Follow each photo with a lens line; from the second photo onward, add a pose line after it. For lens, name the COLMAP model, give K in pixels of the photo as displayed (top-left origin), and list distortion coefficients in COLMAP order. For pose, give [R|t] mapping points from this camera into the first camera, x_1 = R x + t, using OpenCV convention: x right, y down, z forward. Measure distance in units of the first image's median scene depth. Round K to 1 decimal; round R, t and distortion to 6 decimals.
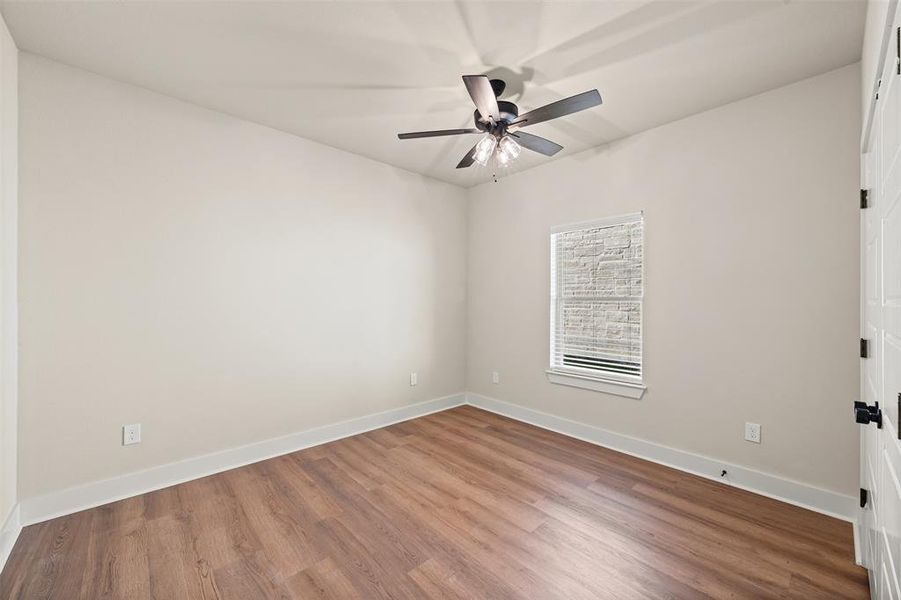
lens RADIAL K [[355.2, 0, 450.5], [0, 355.2, 300.0], [0, 0, 1]] dist [0.000235, 0.000042]
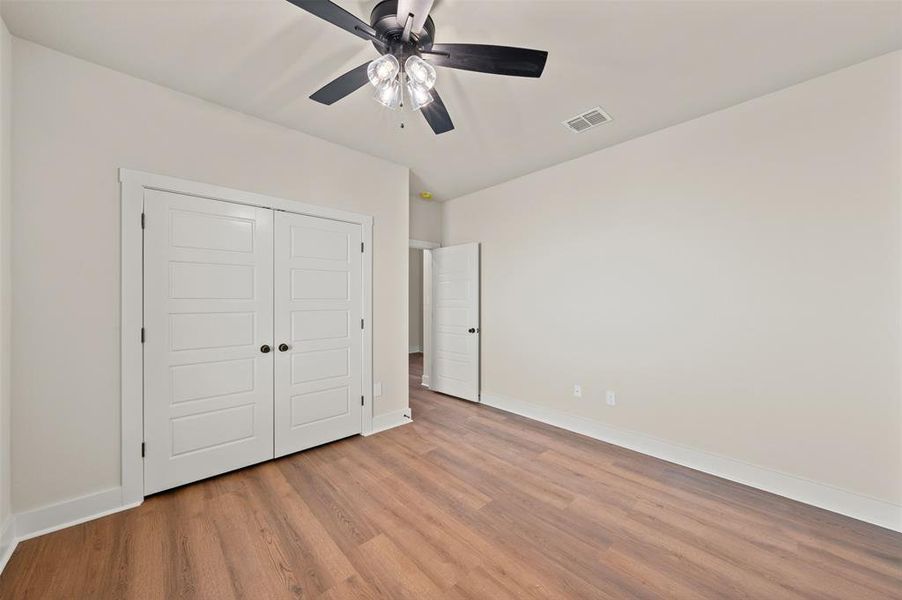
lens RADIAL K [[355.6, 0, 451.0], [0, 355.6, 300.0], [0, 0, 1]] dist [0.000235, 0.000042]
pose [[-0.999951, -0.005295, -0.008393, 0.046395], [-0.005287, 0.999986, -0.001011, 0.008937], [0.008398, -0.000967, -0.999964, 1.989389]]
